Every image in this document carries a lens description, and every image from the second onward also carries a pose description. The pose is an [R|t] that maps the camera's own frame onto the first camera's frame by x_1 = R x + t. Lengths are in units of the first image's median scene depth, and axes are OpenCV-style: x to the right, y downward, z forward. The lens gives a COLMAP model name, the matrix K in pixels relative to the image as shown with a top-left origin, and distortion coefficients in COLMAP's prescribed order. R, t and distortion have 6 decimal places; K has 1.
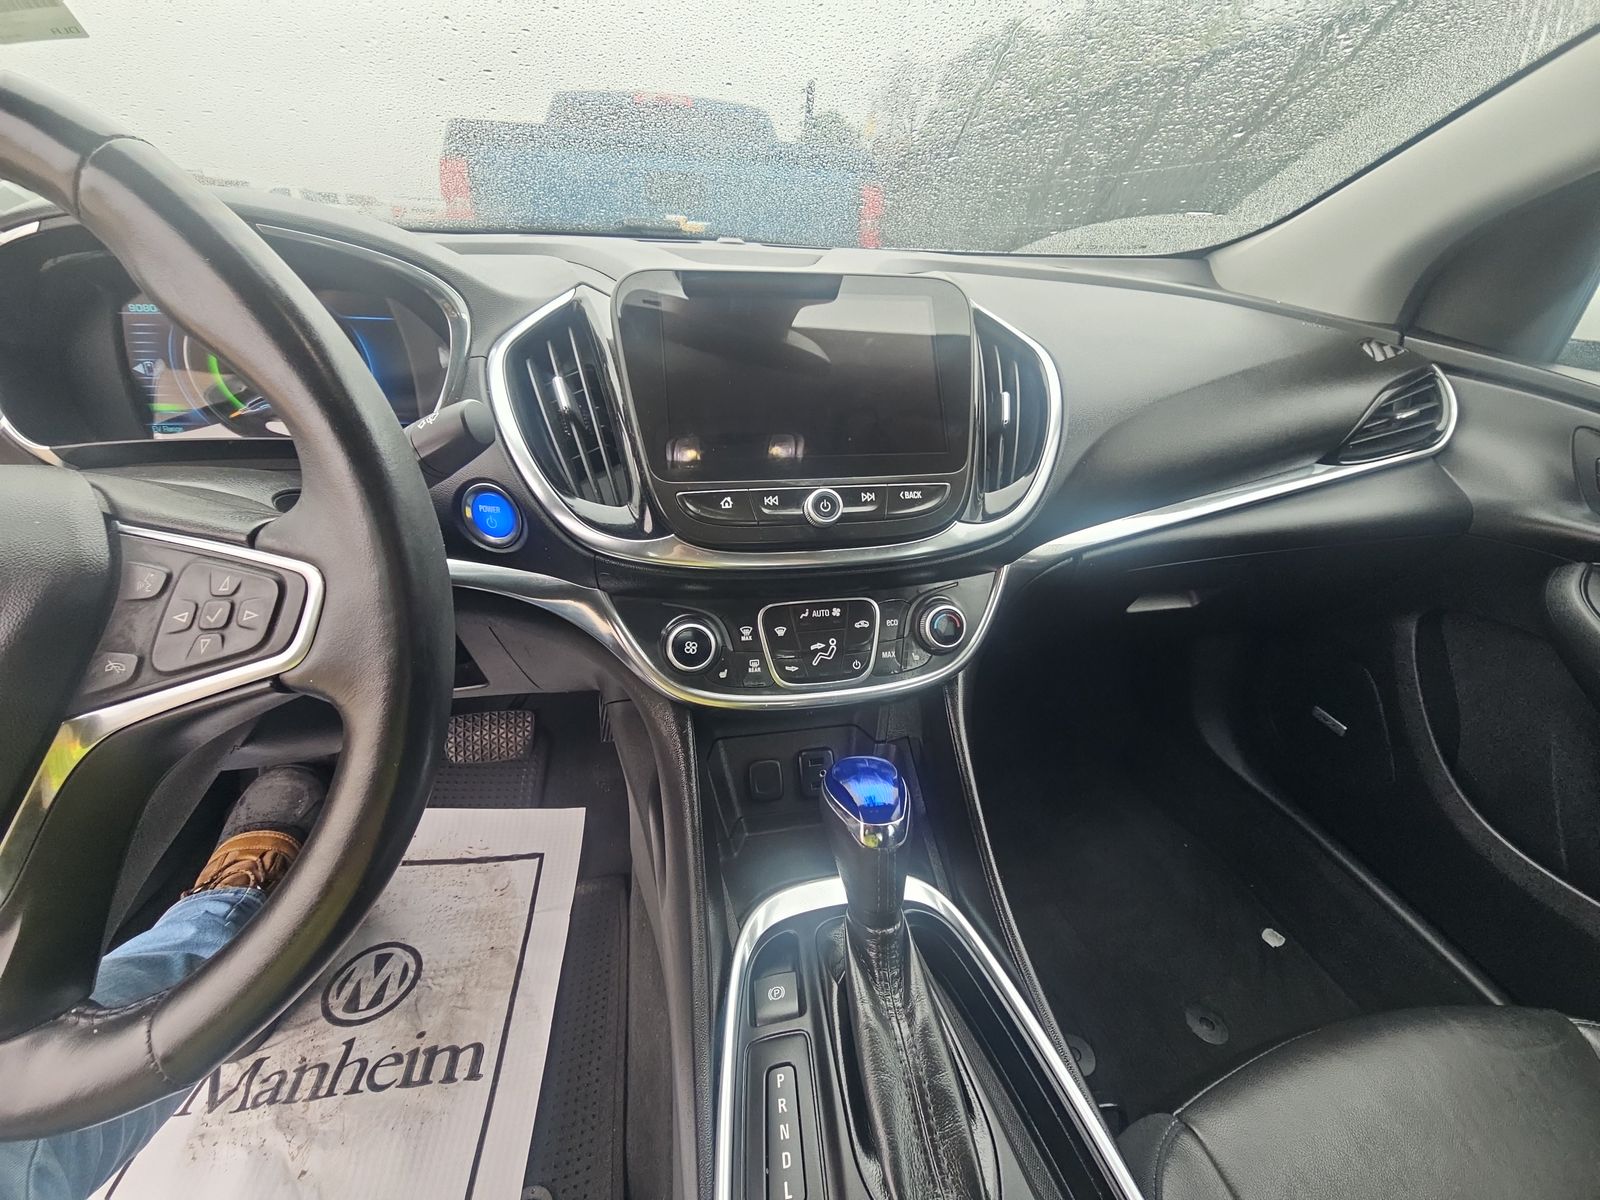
lens RADIAL K [[648.1, 0, 846.5], [0, 648.1, 598.1], [0, 0, 1]] dist [0.029496, -0.021490]
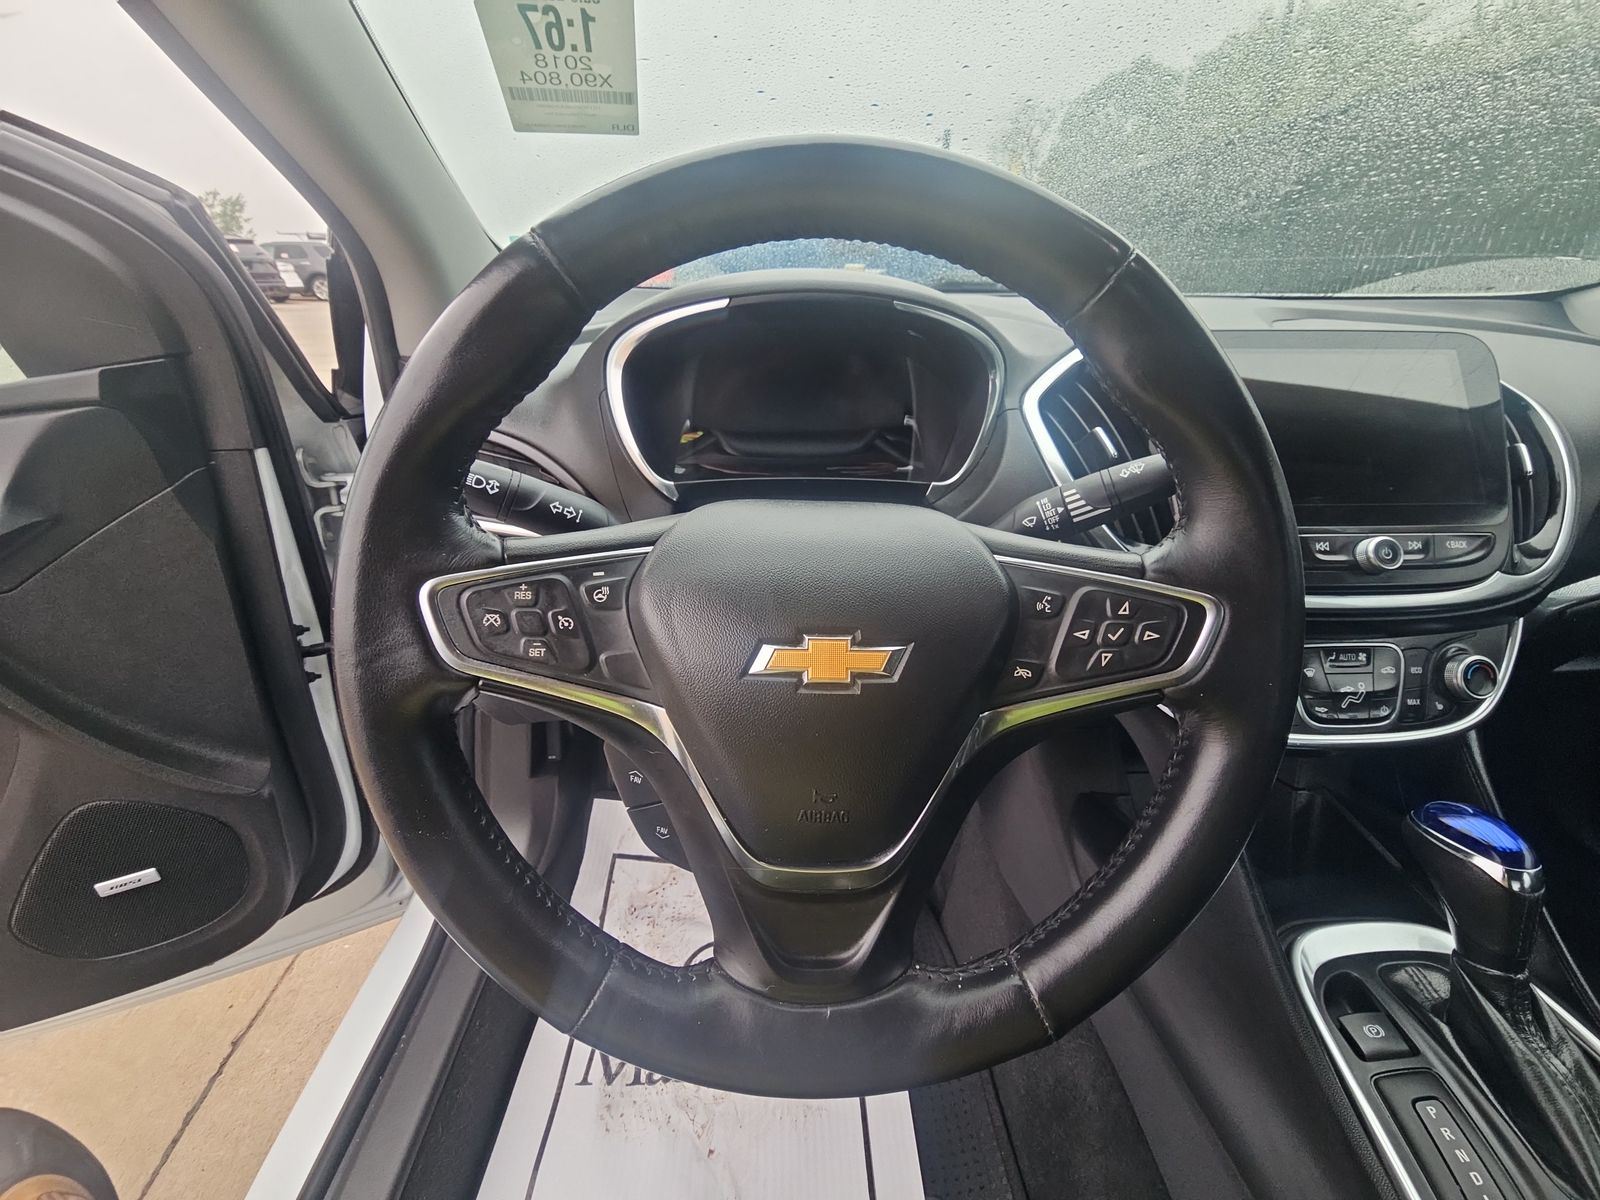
lens RADIAL K [[648.1, 0, 846.5], [0, 648.1, 598.1], [0, 0, 1]] dist [0.029496, -0.021490]
pose [[0.989706, 0.037225, -0.138186, -0.707806], [-0.043650, 0.998088, -0.043758, 0.010758], [0.136293, 0.049340, 0.989439, -0.132562]]
